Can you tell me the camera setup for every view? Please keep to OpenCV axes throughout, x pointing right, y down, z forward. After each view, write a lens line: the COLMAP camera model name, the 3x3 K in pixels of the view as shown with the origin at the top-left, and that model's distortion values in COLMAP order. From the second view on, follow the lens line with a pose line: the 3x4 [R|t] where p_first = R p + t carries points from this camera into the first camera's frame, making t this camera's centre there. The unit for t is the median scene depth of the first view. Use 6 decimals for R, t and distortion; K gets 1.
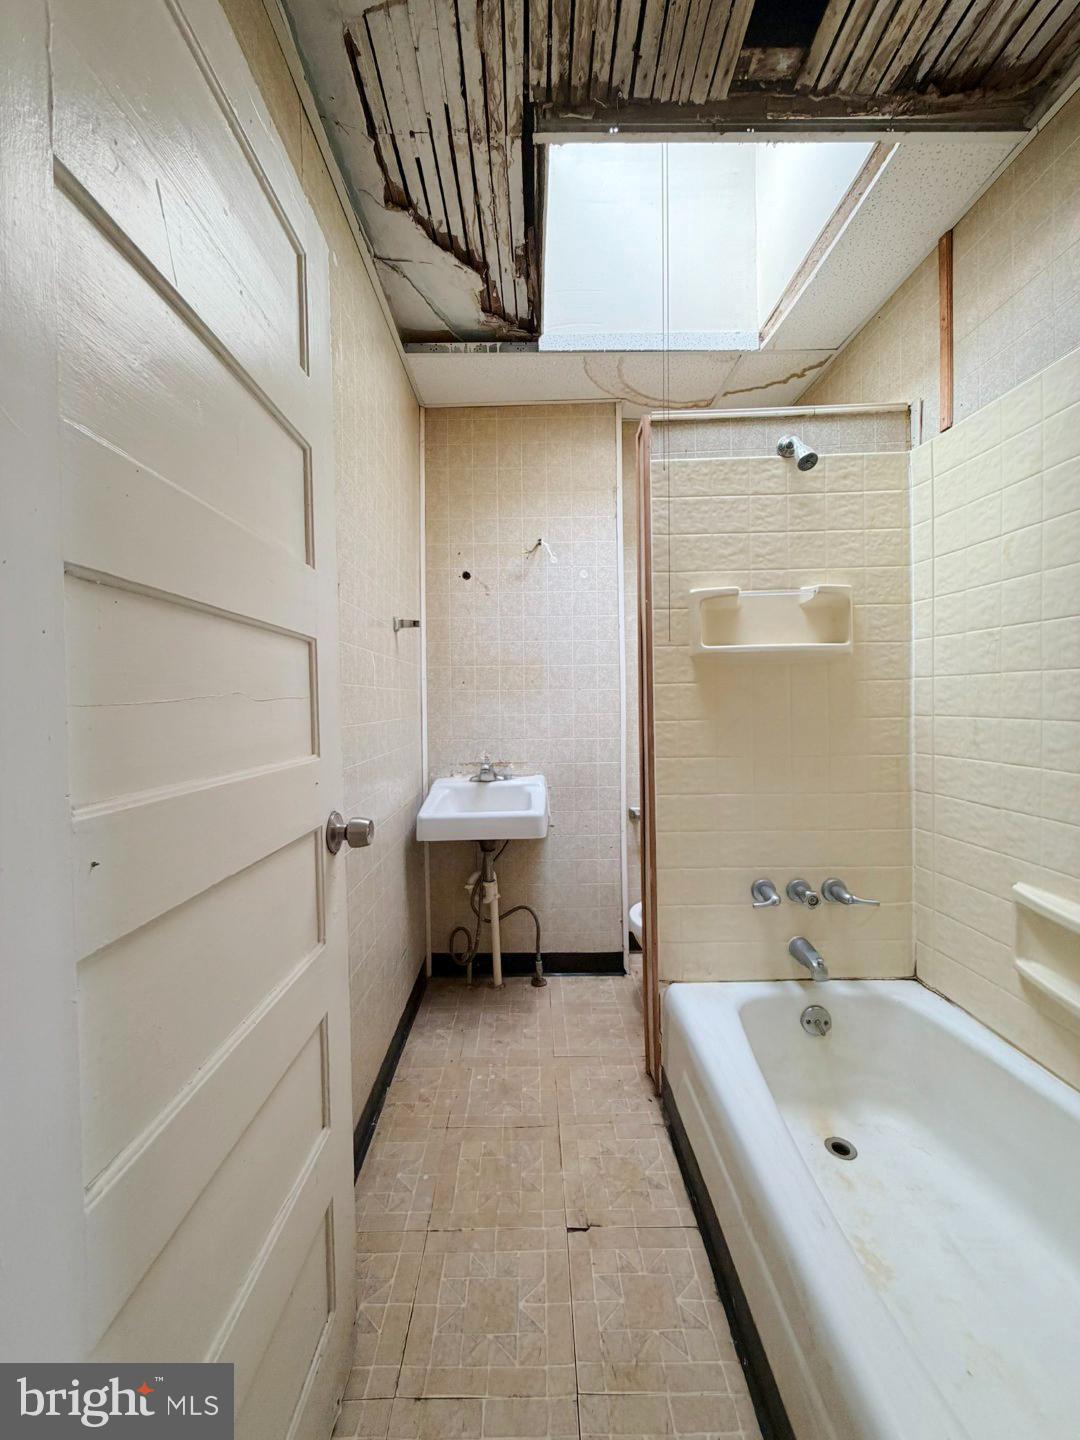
lens RADIAL K [[586.6, 0, 545.1], [0, 586.6, 713.1], [0, 0, 1]] dist [0.000277, -0.000511]
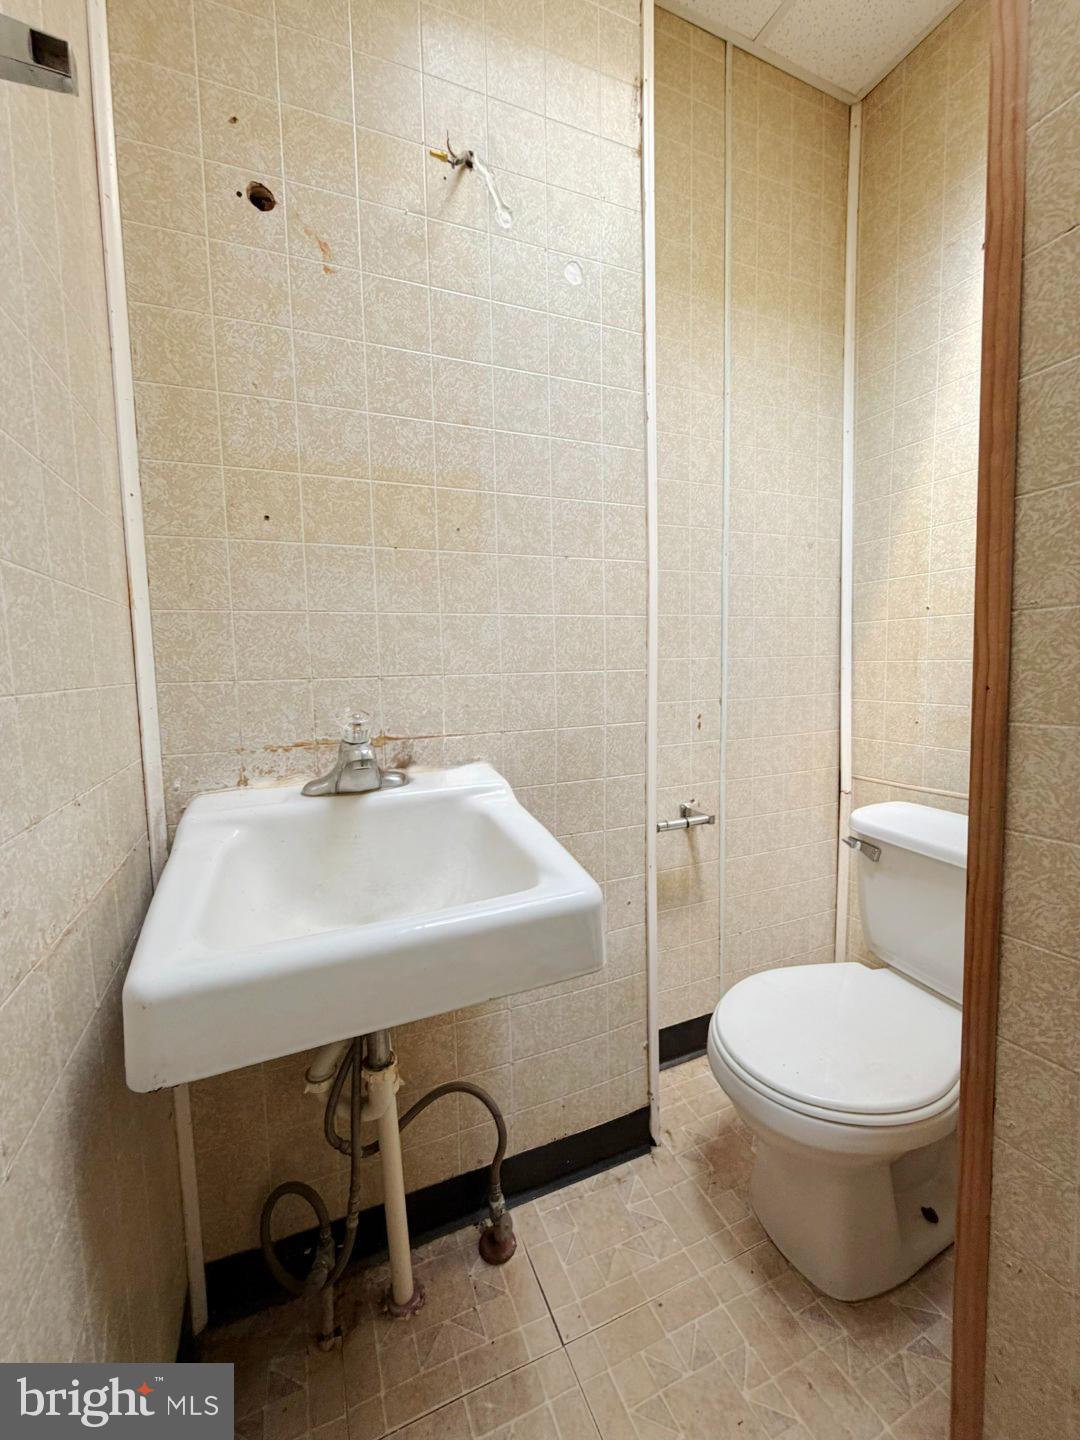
lens RADIAL K [[586.6, 0, 545.1], [0, 586.6, 713.1], [0, 0, 1]] dist [0.000277, -0.000511]
pose [[0.924662, -0.041328, 0.378540, -0.123091], [0.016344, 0.997484, 0.068980, 0.043583], [-0.380439, -0.057596, 0.923011, 0.607244]]
